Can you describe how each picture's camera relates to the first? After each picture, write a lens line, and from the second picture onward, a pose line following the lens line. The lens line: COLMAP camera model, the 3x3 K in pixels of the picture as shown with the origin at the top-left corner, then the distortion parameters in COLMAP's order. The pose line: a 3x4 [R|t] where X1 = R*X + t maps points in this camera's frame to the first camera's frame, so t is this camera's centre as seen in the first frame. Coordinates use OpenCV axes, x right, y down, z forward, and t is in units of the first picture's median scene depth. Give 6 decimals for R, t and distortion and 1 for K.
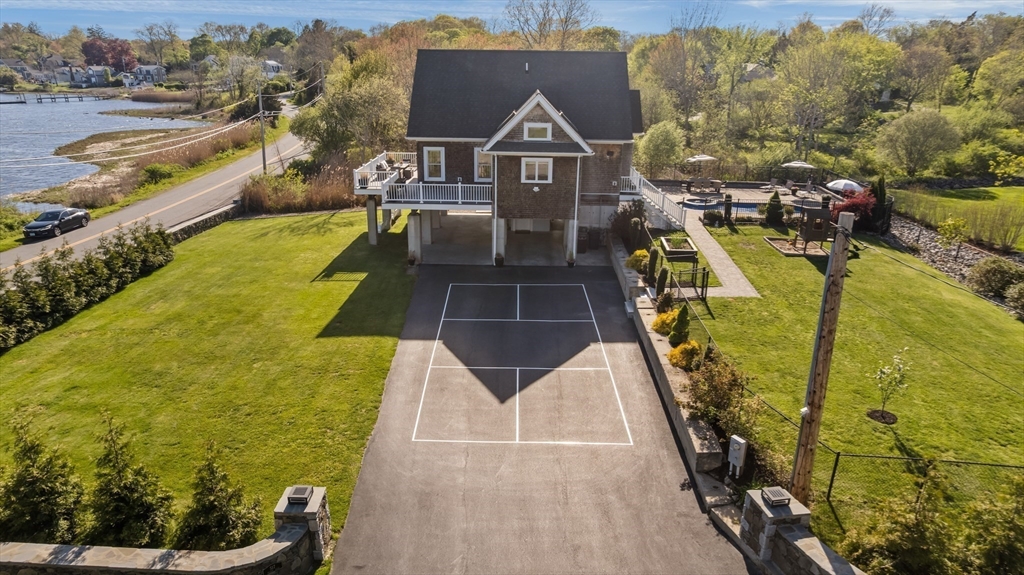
lens RADIAL K [[661.0, 0, 512.0], [0, 661.0, 287.5], [0, 0, 1]] dist [-0.067928, 0.068271]
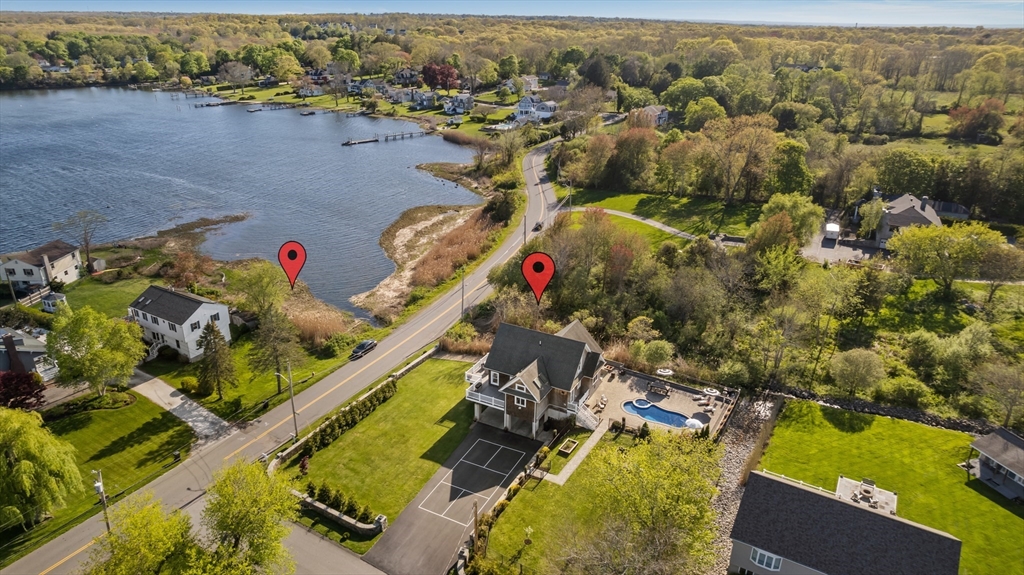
lens RADIAL K [[661.0, 0, 512.0], [0, 661.0, 287.5], [0, 0, 1]] dist [-0.067928, 0.068271]
pose [[0.901033, 0.169116, -0.399423, 0.945722], [-0.146256, 0.985389, 0.087283, -0.827115], [0.408348, -0.020227, 0.912602, -1.289174]]
